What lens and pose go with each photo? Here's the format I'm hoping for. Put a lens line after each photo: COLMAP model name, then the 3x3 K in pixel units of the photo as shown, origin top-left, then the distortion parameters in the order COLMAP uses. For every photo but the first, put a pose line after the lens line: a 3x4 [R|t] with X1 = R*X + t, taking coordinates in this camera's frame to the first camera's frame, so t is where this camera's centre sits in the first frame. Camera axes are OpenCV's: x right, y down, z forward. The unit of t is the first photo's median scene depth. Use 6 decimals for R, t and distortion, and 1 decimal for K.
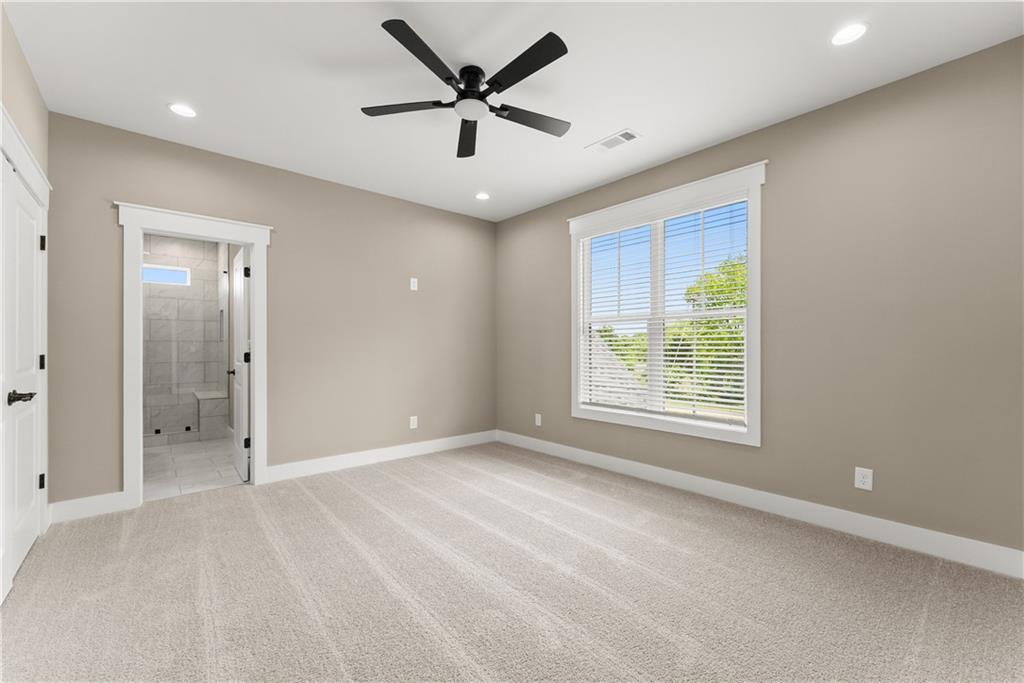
lens RADIAL K [[416.2, 0, 508.6], [0, 416.2, 345.2], [0, 0, 1]] dist [0.007622, -0.000434]
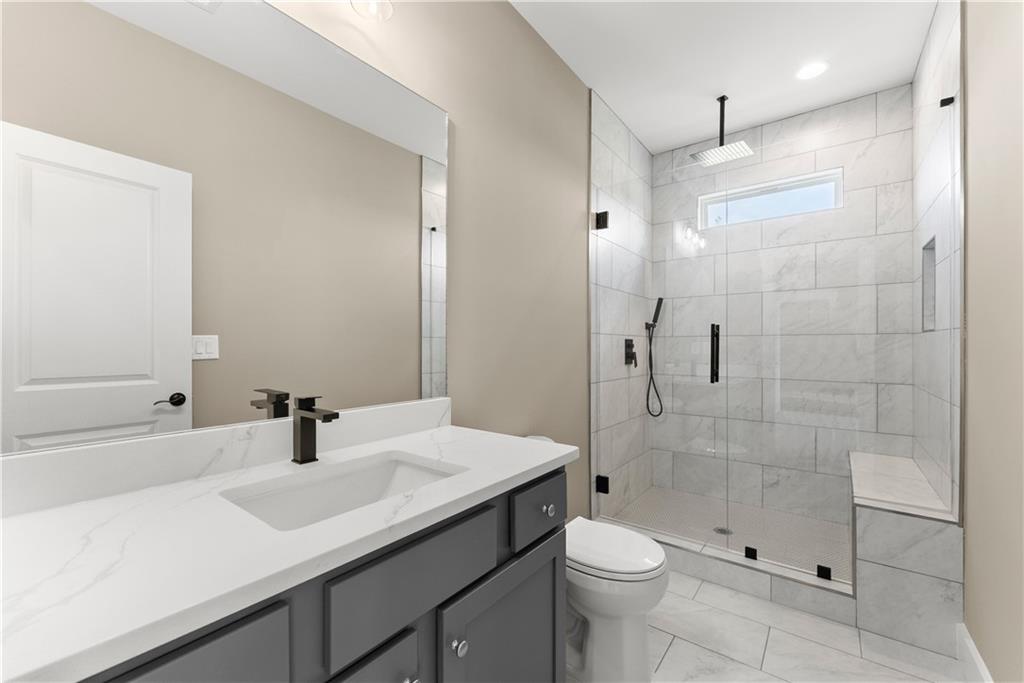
lens RADIAL K [[416.2, 0, 511.2], [0, 416.2, 340.0], [0, 0, 1]] dist [0.007622, -0.000434]
pose [[0.198796, -0.003144, -0.980036, -0.412144], [0.002216, 0.999994, -0.002759, -0.001750], [0.980038, -0.001624, 0.198802, 0.587497]]
